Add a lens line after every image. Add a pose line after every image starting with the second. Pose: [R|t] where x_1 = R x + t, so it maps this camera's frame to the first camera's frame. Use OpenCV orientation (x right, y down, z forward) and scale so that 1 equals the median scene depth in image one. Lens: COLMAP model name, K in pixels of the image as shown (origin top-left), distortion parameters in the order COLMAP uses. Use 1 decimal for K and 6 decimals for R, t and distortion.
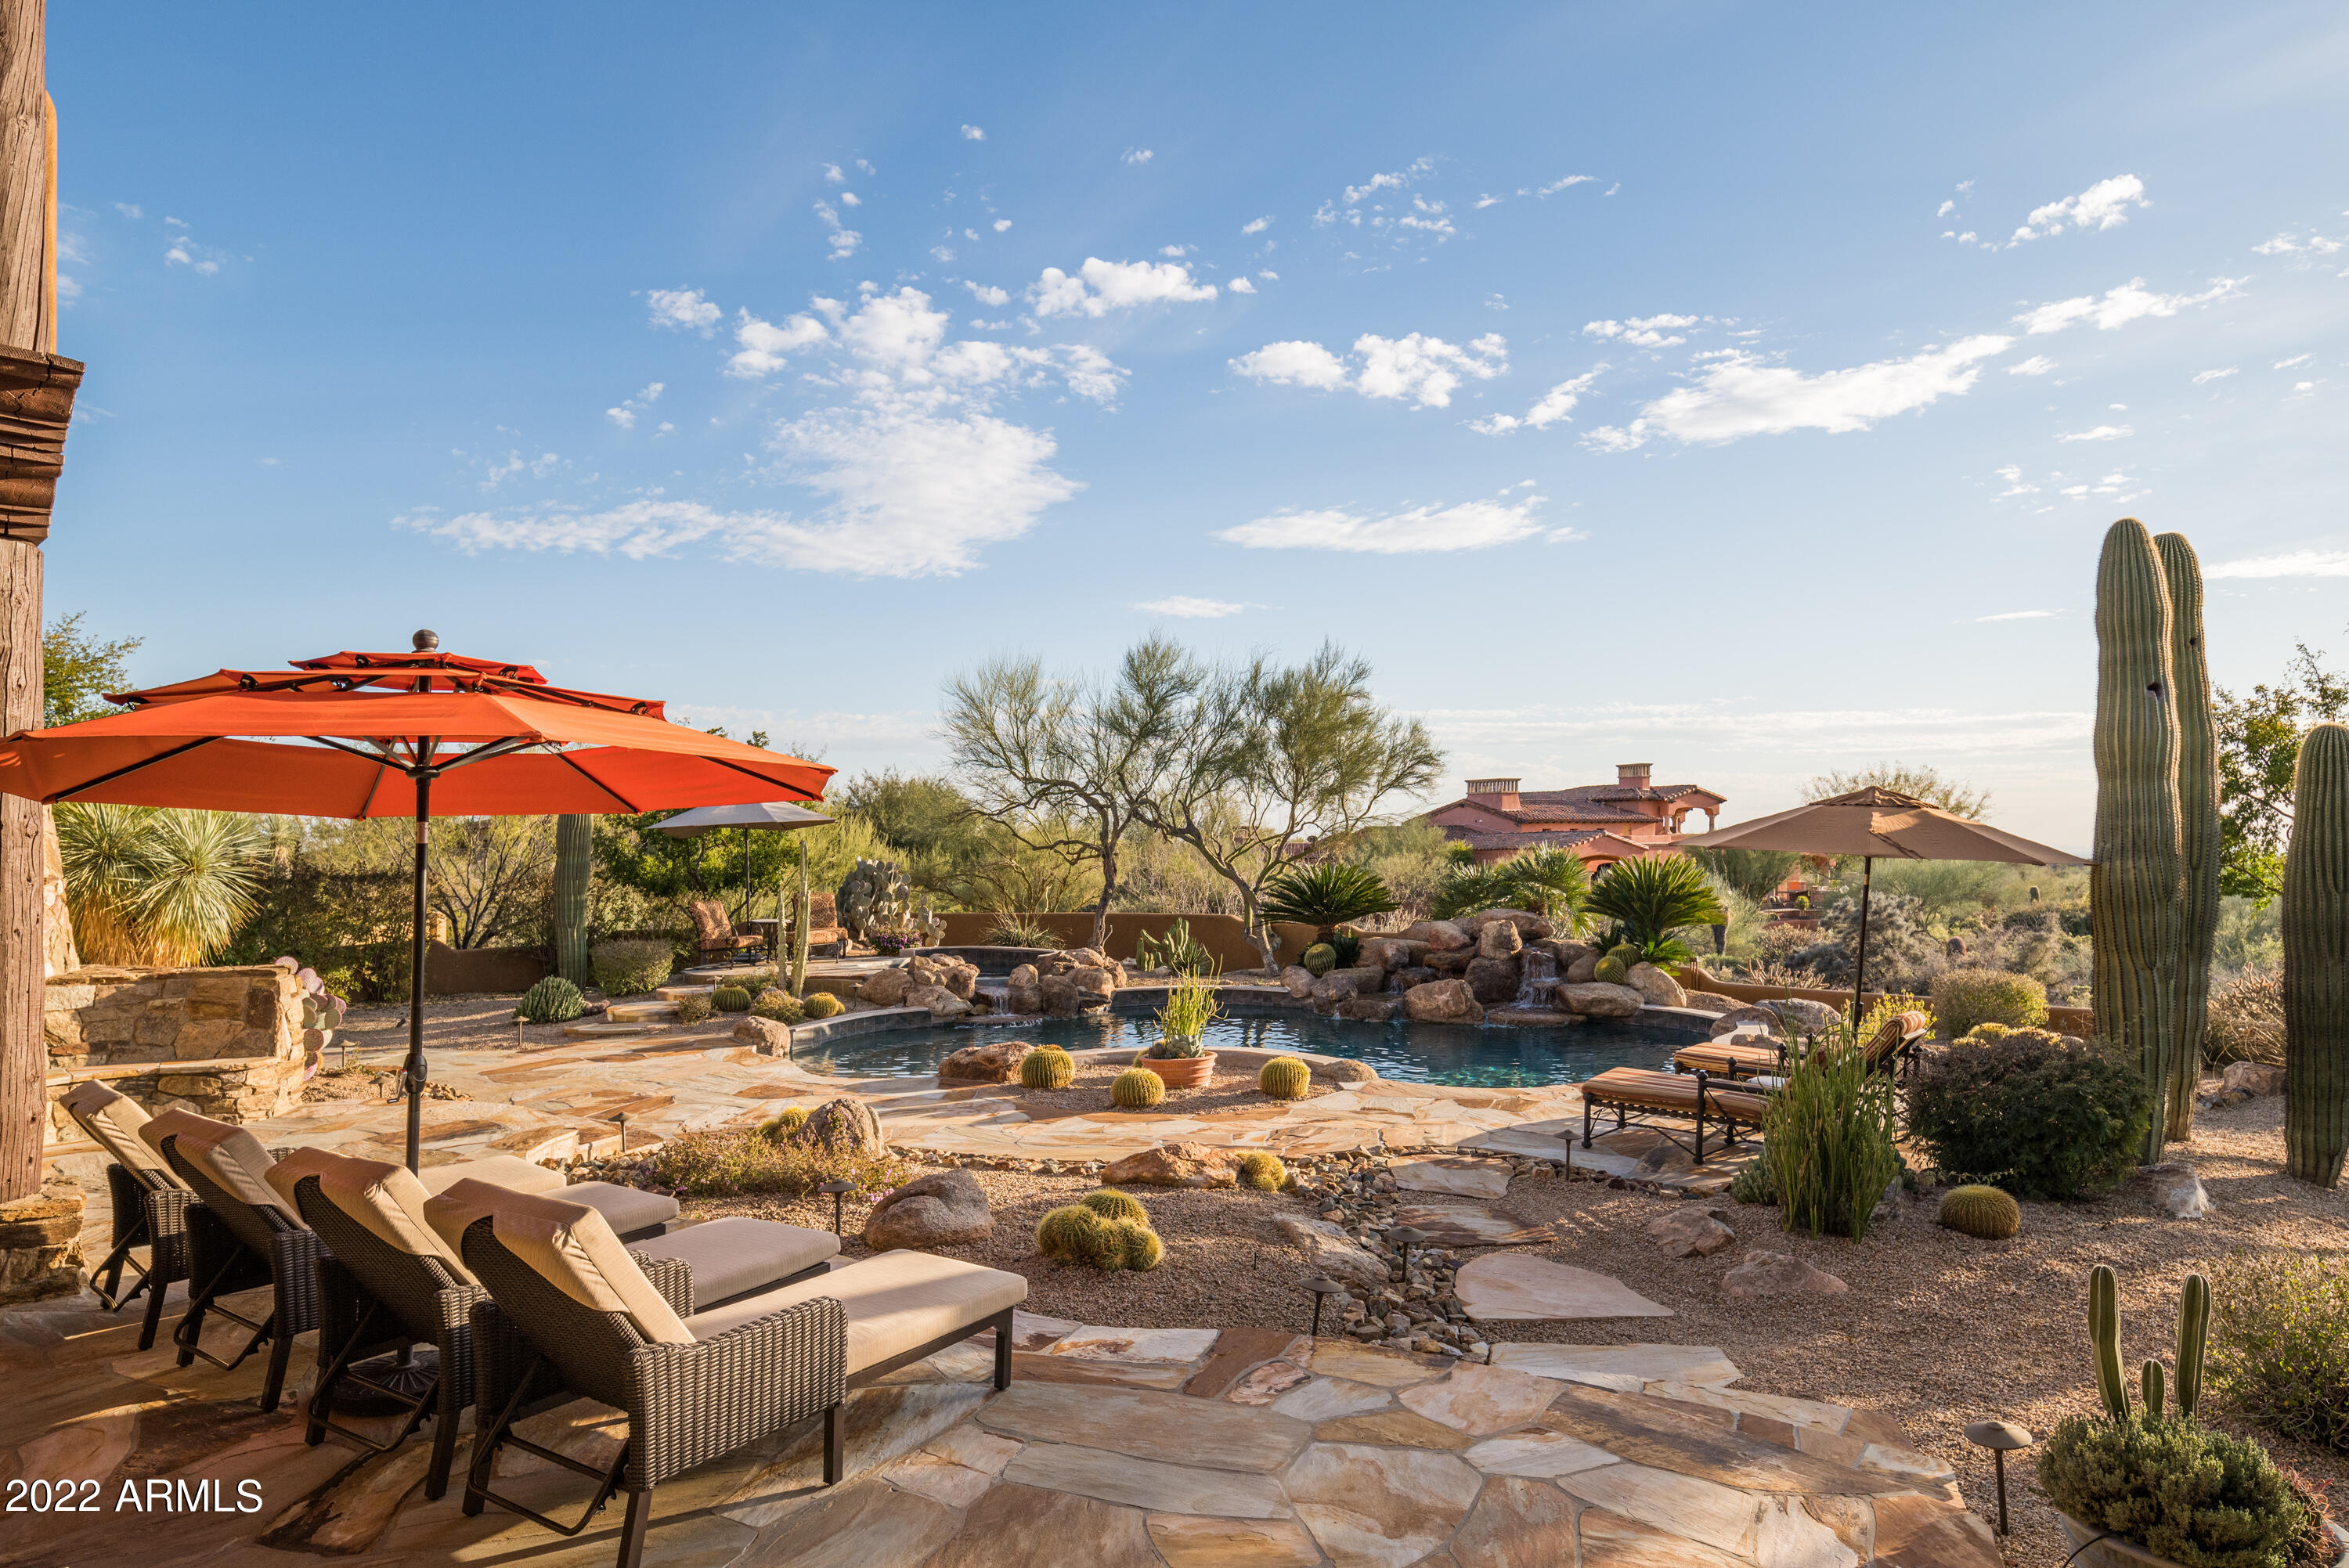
lens RADIAL K [[1351.6, 0, 1186.4], [0, 1351.6, 832.6], [0, 0, 1]] dist [-0.004051, -0.000315]
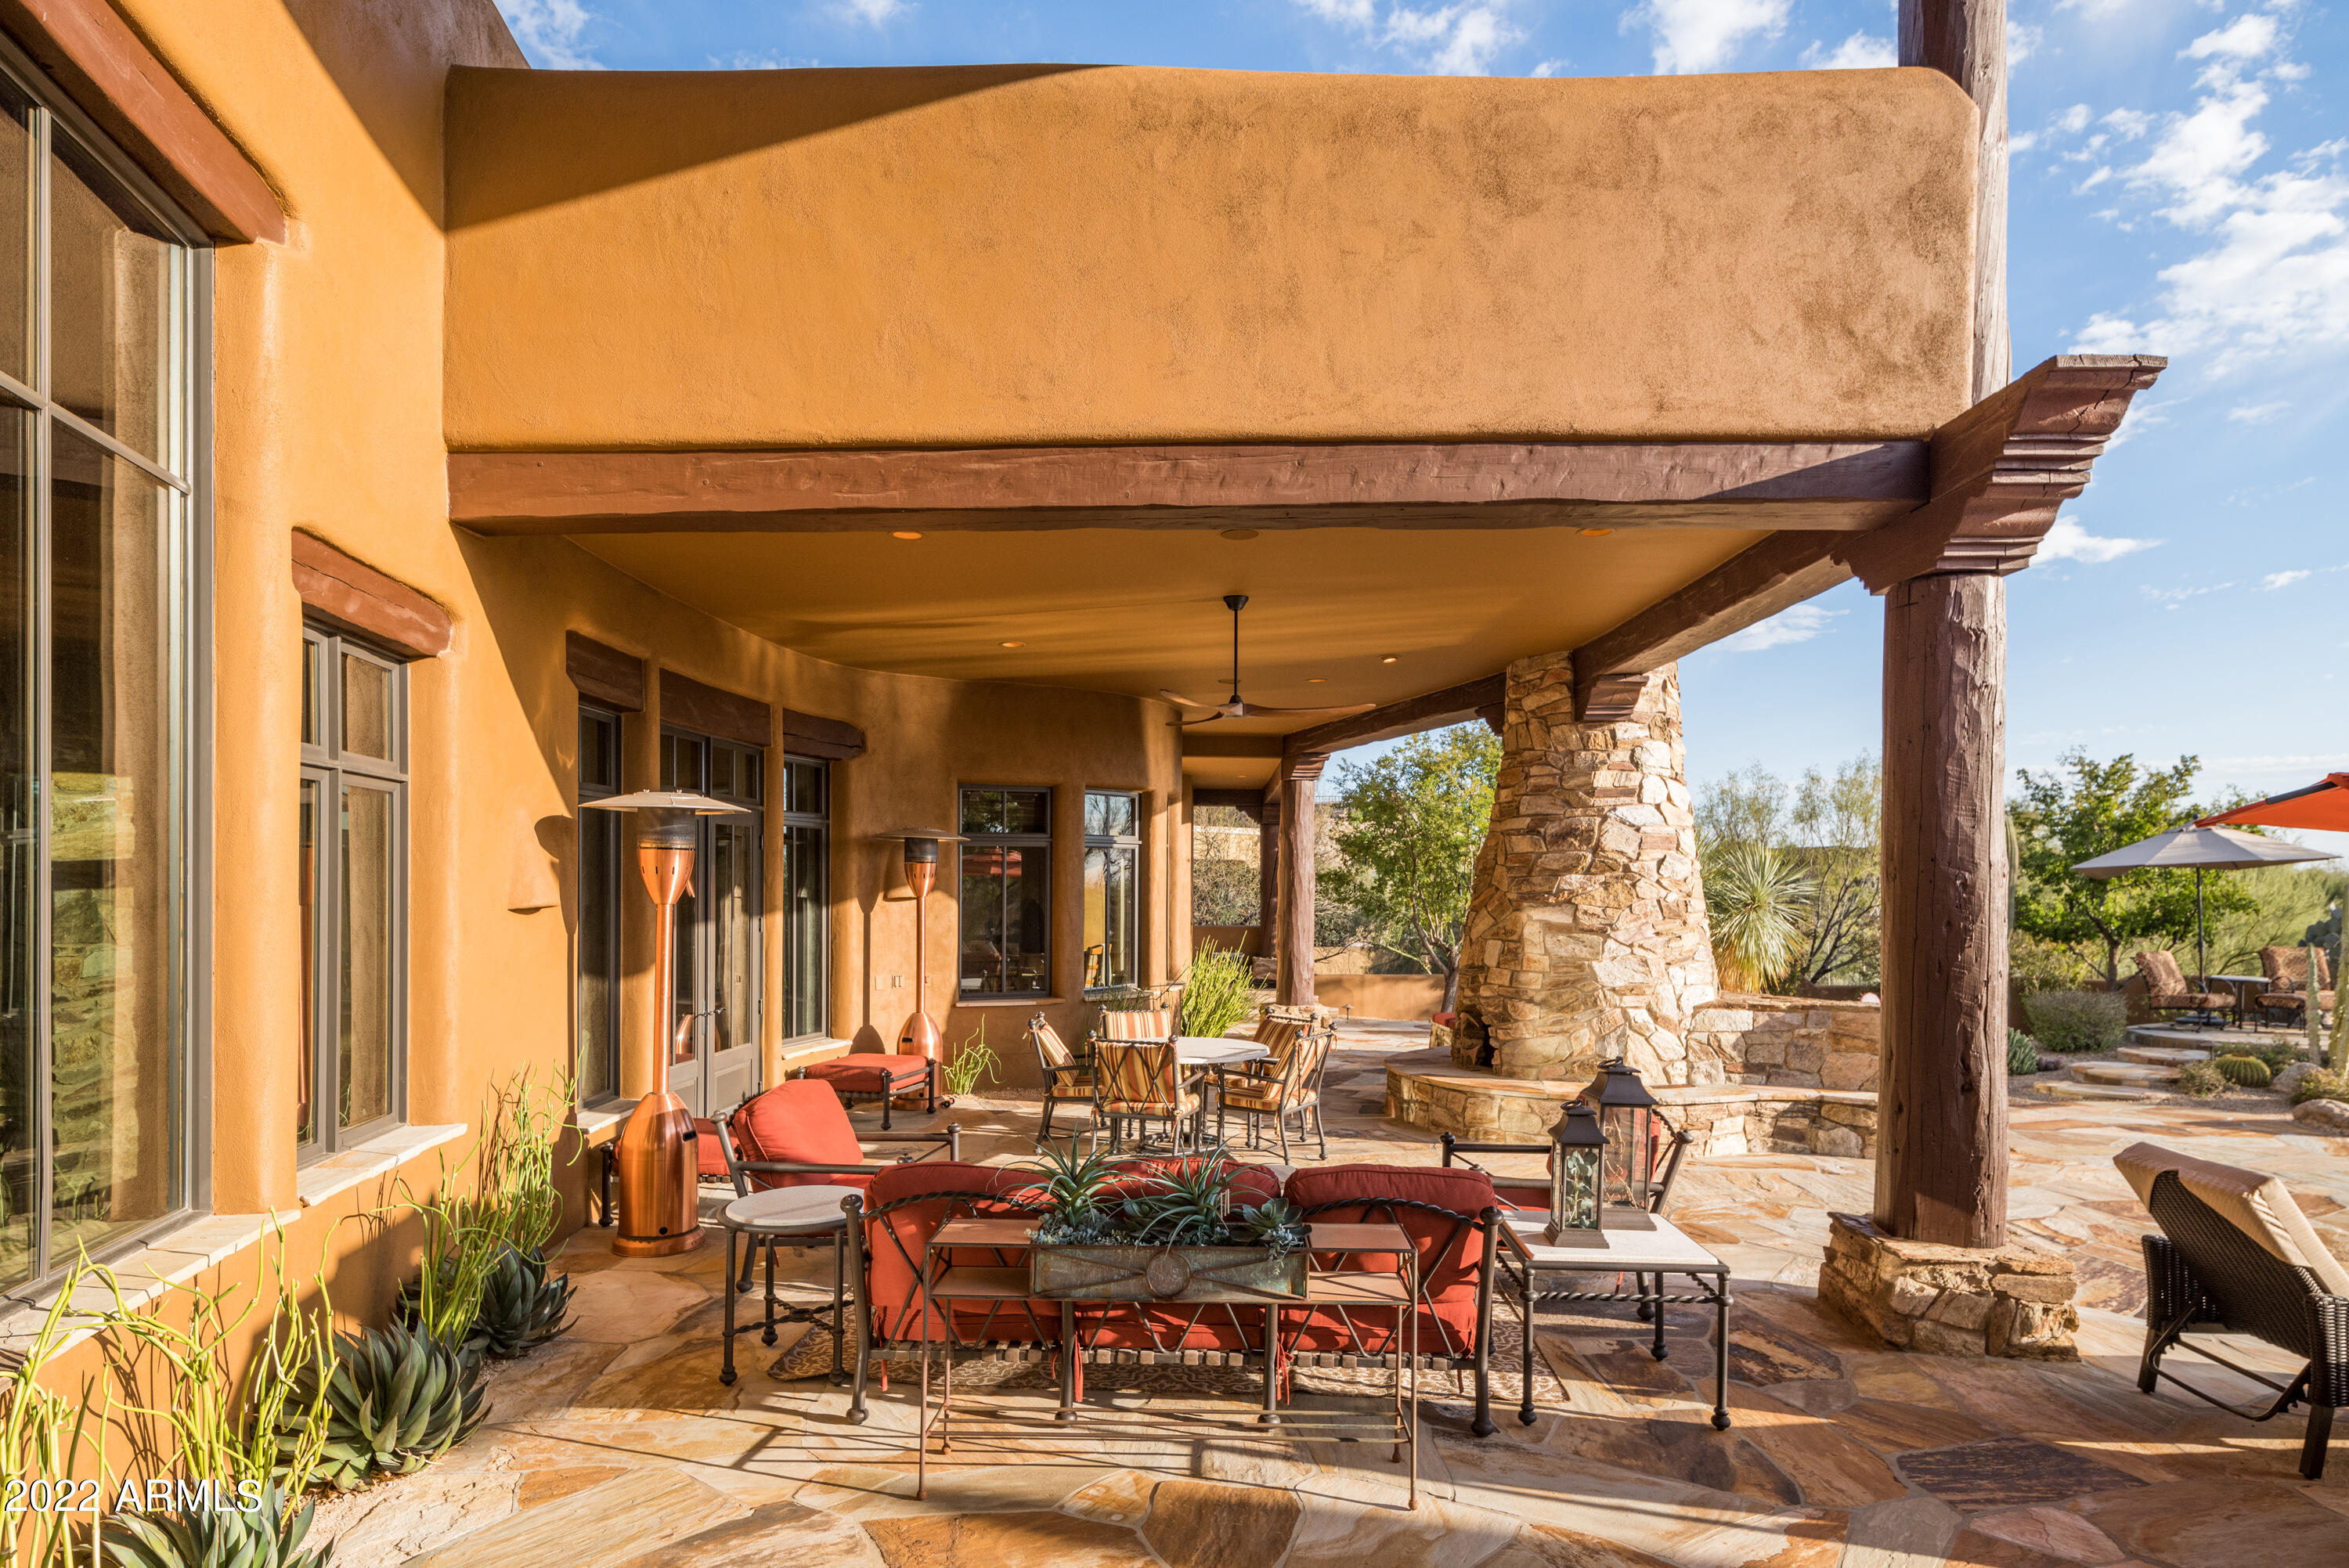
lens RADIAL K [[1266.9, 0, 1183.3], [0, 1266.9, 866.5], [0, 0, 1]] dist [0.006453, 0.000217]
pose [[0.675191, -0.001618, -0.737641, -0.354724], [-0.001466, 0.999993, -0.003535, -0.000221], [0.737641, 0.003468, 0.675184, -0.039826]]
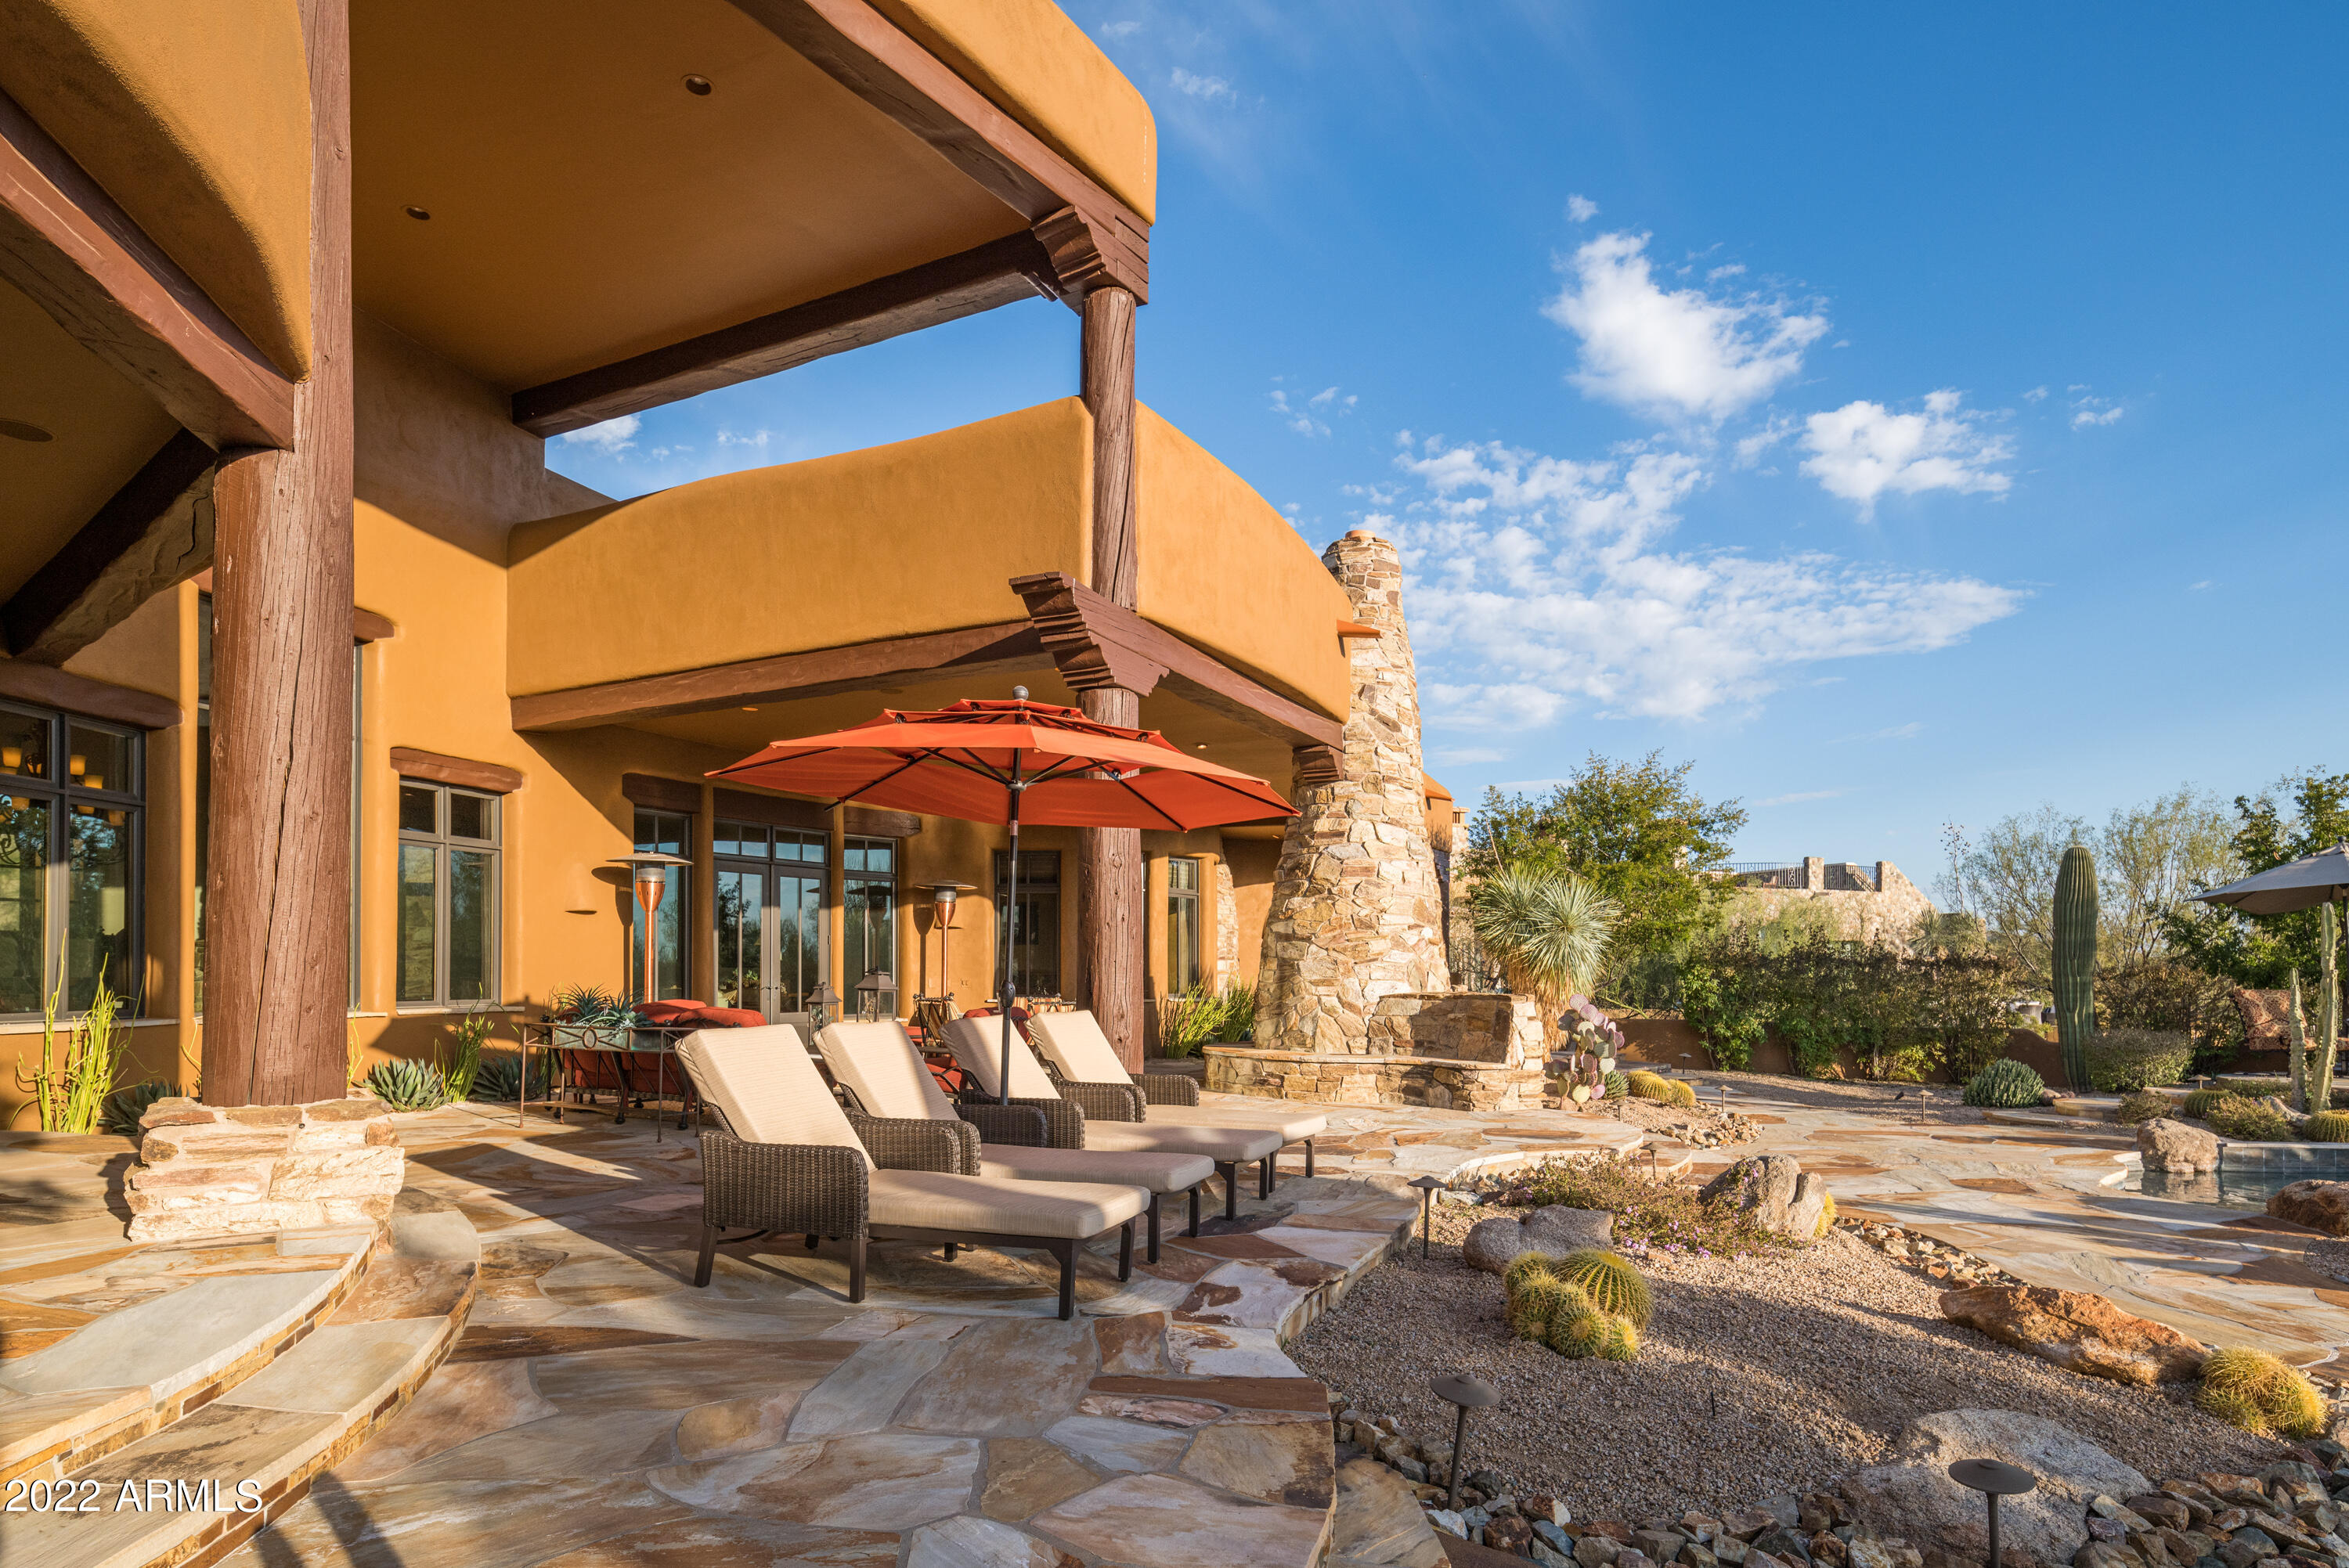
lens RADIAL K [[1266.9, 0, 1199.2], [0, 1266.9, 957.4], [0, 0, 1]] dist [0.006453, 0.000217]
pose [[0.270760, -0.002282, -0.962644, 0.395282], [-0.000448, 0.999997, -0.002497, 0.070819], [0.962647, 0.001107, 0.270758, 0.411361]]
